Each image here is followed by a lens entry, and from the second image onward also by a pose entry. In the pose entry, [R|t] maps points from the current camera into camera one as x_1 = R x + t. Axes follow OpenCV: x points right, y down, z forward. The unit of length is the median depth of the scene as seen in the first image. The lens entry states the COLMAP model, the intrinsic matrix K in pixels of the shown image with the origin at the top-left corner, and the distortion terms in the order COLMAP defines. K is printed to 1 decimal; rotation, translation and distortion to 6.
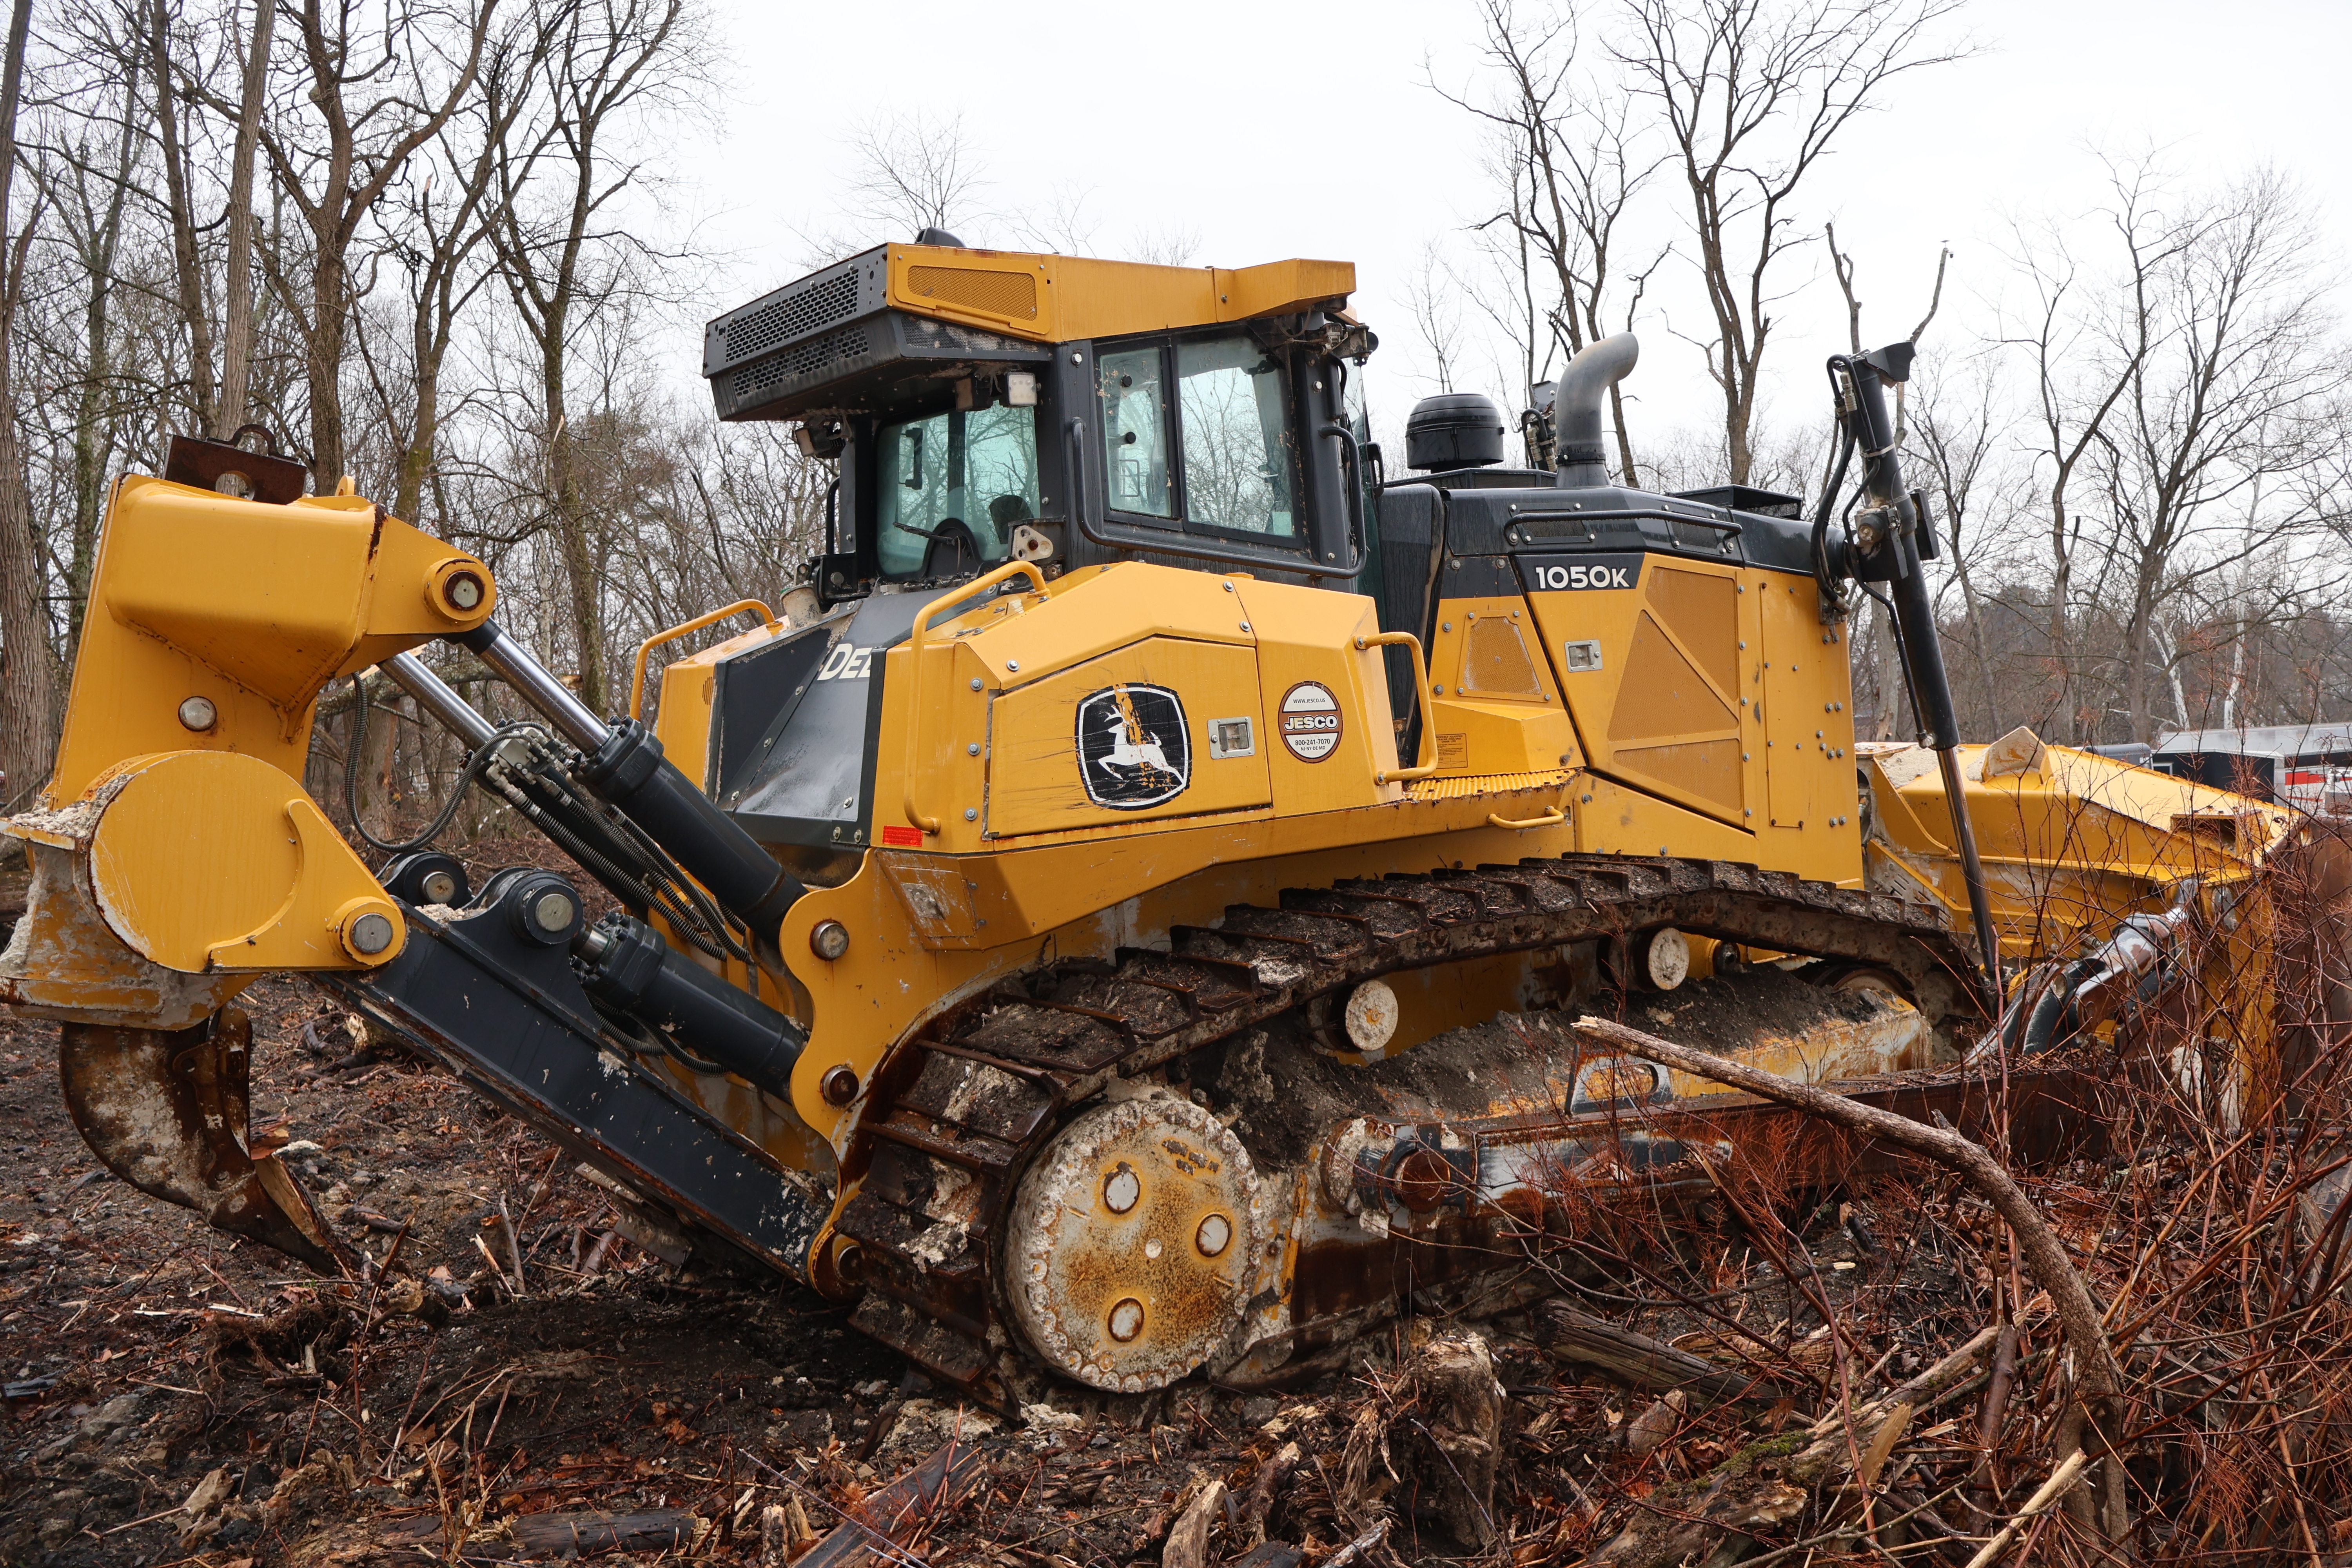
lens RADIAL K [[1948.3, 0, 1165.3], [0, 1948.3, 787.8], [0, 0, 1]] dist [-0.005134, -0.005203]
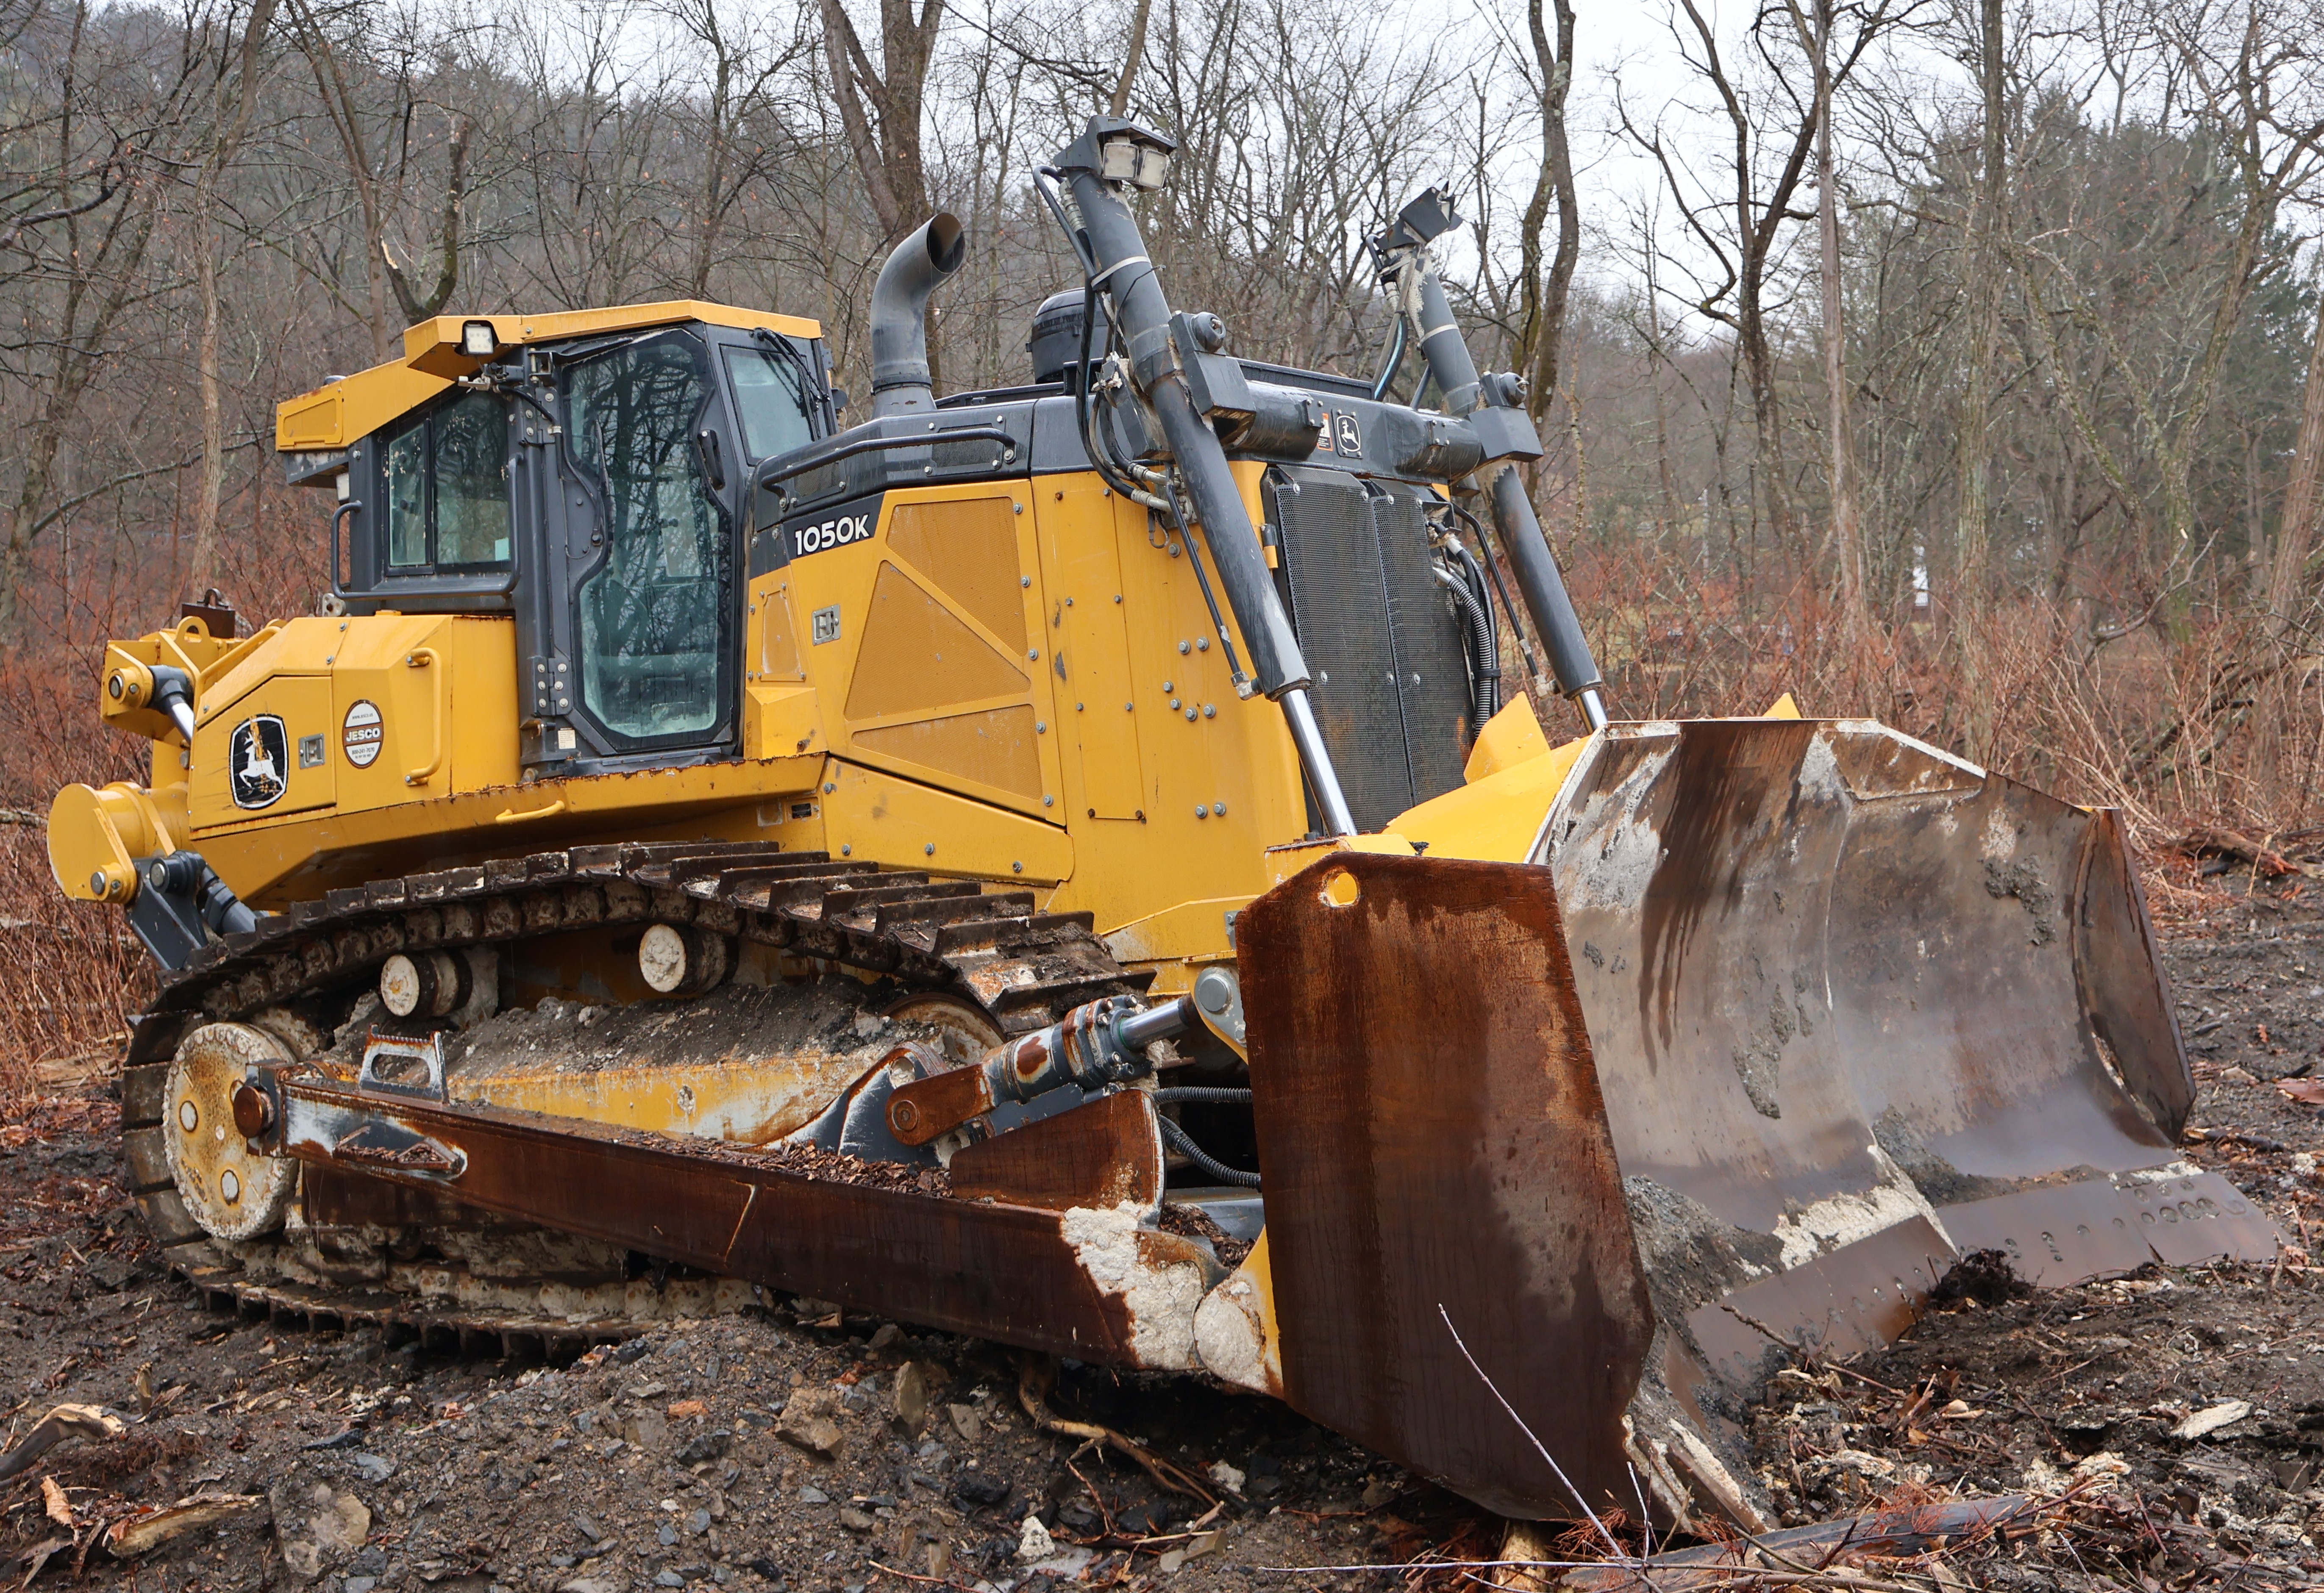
lens RADIAL K [[2542.9, 0, 1067.1], [0, 2542.9, 834.6], [0, 0, 1]] dist [0.013605, -0.005287]
pose [[0.262040, 0.008620, -0.965019, 1.768832], [0.025885, 0.999538, 0.015958, 0.014459], [0.964710, -0.029161, 0.261696, 1.054995]]
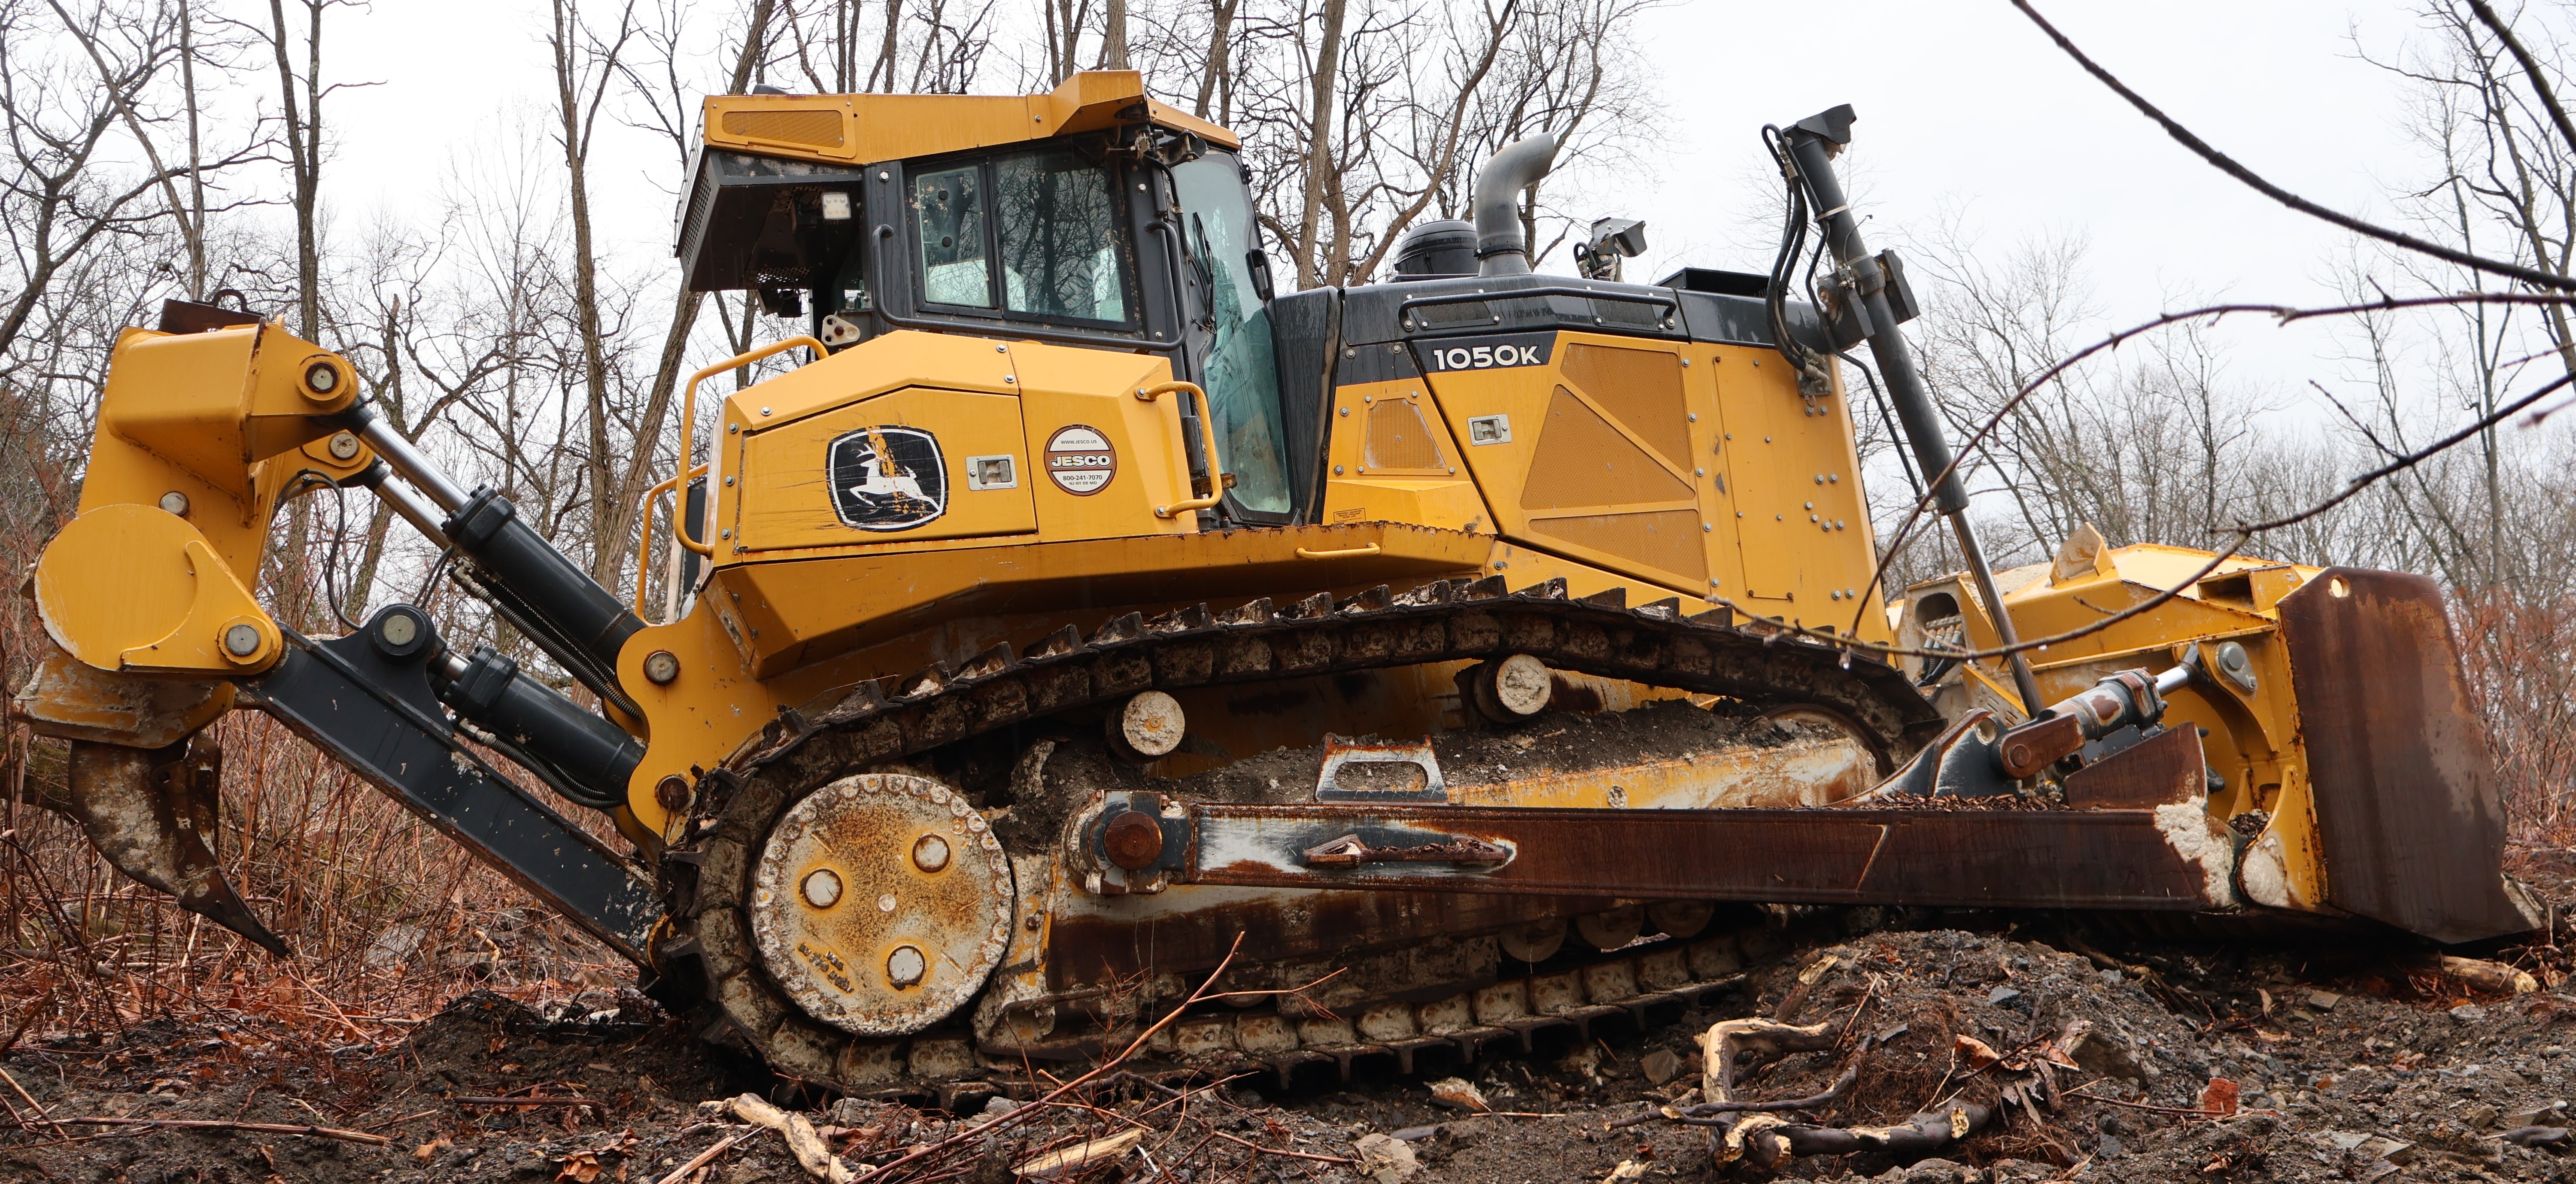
lens RADIAL K [[2114.3, 0, 1276.8], [0, 2114.3, 631.1], [0, 0, 1]] dist [-0.004687, 0.000319]
pose [[0.960544, -0.079539, -0.266514, 0.521743], [0.044486, 0.989836, -0.135075, 0.242859], [0.274549, 0.117889, 0.954319, -0.118839]]
